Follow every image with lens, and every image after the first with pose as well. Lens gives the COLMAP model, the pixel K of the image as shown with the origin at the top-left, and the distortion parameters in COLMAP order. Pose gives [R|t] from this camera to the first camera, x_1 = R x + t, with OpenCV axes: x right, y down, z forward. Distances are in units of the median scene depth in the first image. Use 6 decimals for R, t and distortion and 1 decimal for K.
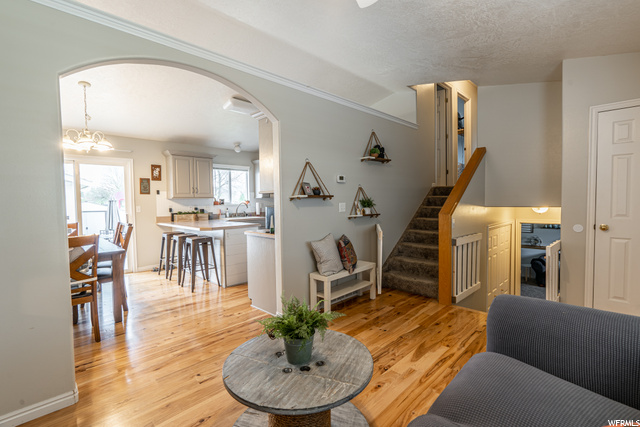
lens RADIAL K [[294.7, 0, 320.0], [0, 294.7, 213.5], [0, 0, 1]] dist [-0.000344, 0.000352]
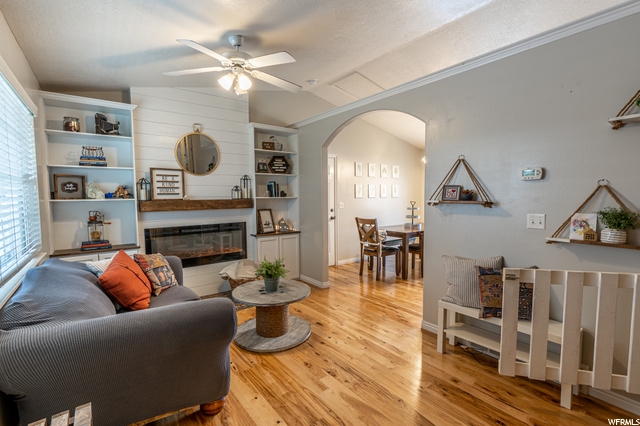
lens RADIAL K [[294.7, 0, 320.0], [0, 294.7, 213.0], [0, 0, 1]] dist [-0.000344, 0.000352]
pose [[-0.135508, 0.078163, -0.987688, 0.470756], [-0.032426, 0.995999, 0.083269, -0.047261], [0.990246, 0.043311, -0.132431, 0.417809]]
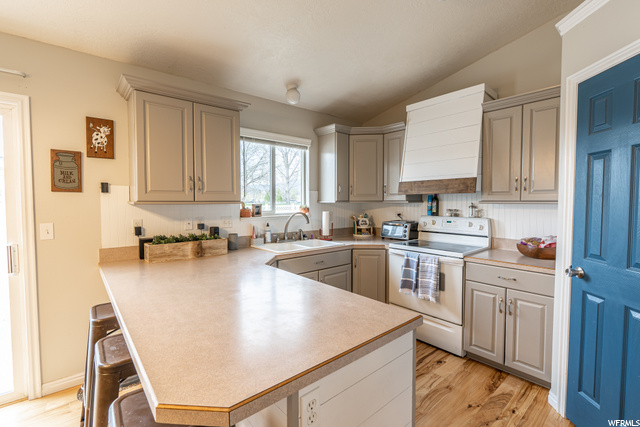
lens RADIAL K [[288.7, 0, 319.2], [0, 288.7, 211.3], [0, 0, 1]] dist [-0.002776, 0.000163]
pose [[0.996876, 0.018681, -0.076741, -0.226491], [-0.018956, 0.999816, -0.002853, -0.043821], [0.076673, 0.004298, 0.997047, 0.624534]]
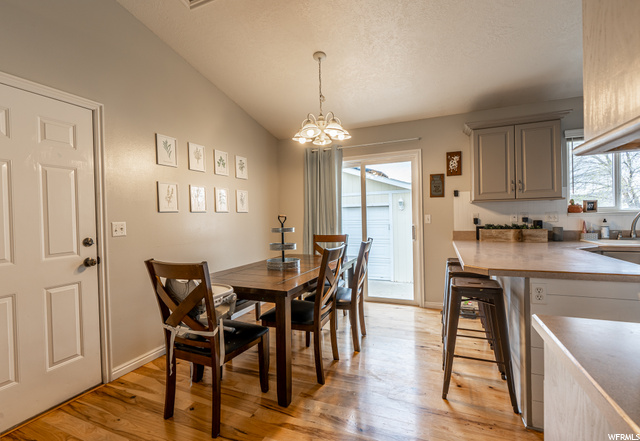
lens RADIAL K [[298.8, 0, 307.9], [0, 298.8, 219.3], [0, 0, 1]] dist [-0.004768, -0.000355]
pose [[0.360587, 0.018779, -0.932537, -0.051066], [-0.020941, 0.999708, 0.012035, -0.015817], [0.932491, 0.015188, 0.360875, 0.451542]]
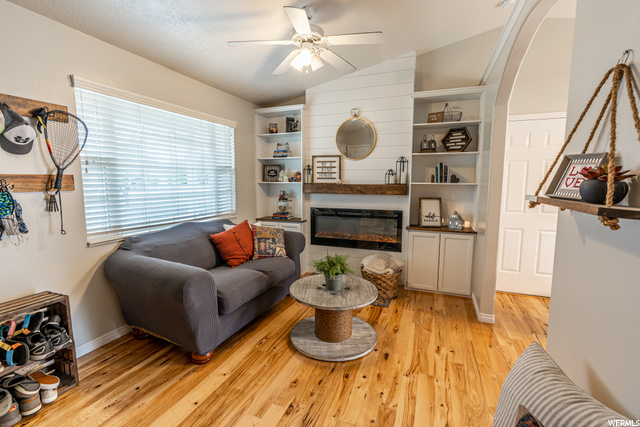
lens RADIAL K [[288.7, 0, 319.2], [0, 288.7, 211.3], [0, 0, 1]] dist [-0.002776, 0.000163]
pose [[-0.919399, 0.054679, -0.389507, 0.167891], [-0.005271, 0.988488, 0.151205, -0.051338], [0.393291, 0.141071, -0.908527, 0.651204]]
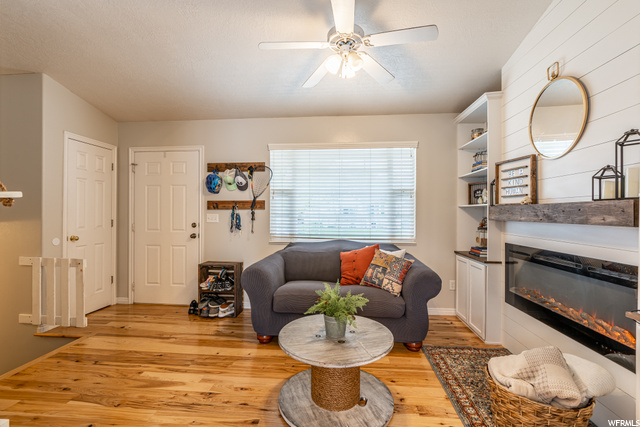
lens RADIAL K [[288.7, 0, 319.2], [0, 288.7, 211.3], [0, 0, 1]] dist [-0.002776, 0.000163]
pose [[-0.642663, 0.015887, 0.765985, -0.273502], [0.039108, 0.999162, 0.012089, -0.017817], [-0.765151, 0.037726, -0.642745, 0.502417]]
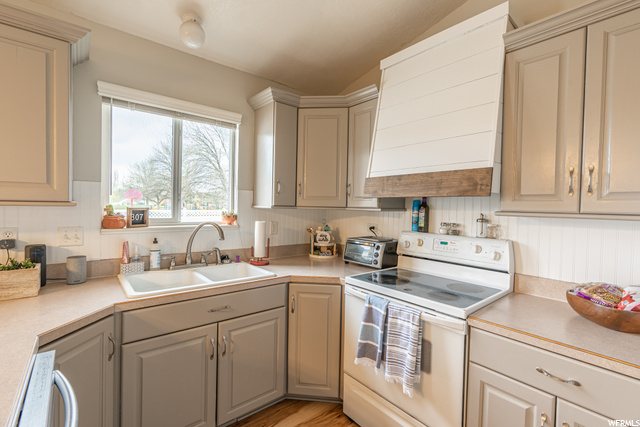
lens RADIAL K [[288.7, 0, 319.2], [0, 288.7, 211.3], [0, 0, 1]] dist [-0.002776, 0.000163]
pose [[0.995253, 0.040510, -0.088492, -0.141794], [-0.042525, 0.998875, -0.020996, -0.054074], [0.087542, 0.024660, 0.995856, 0.832969]]
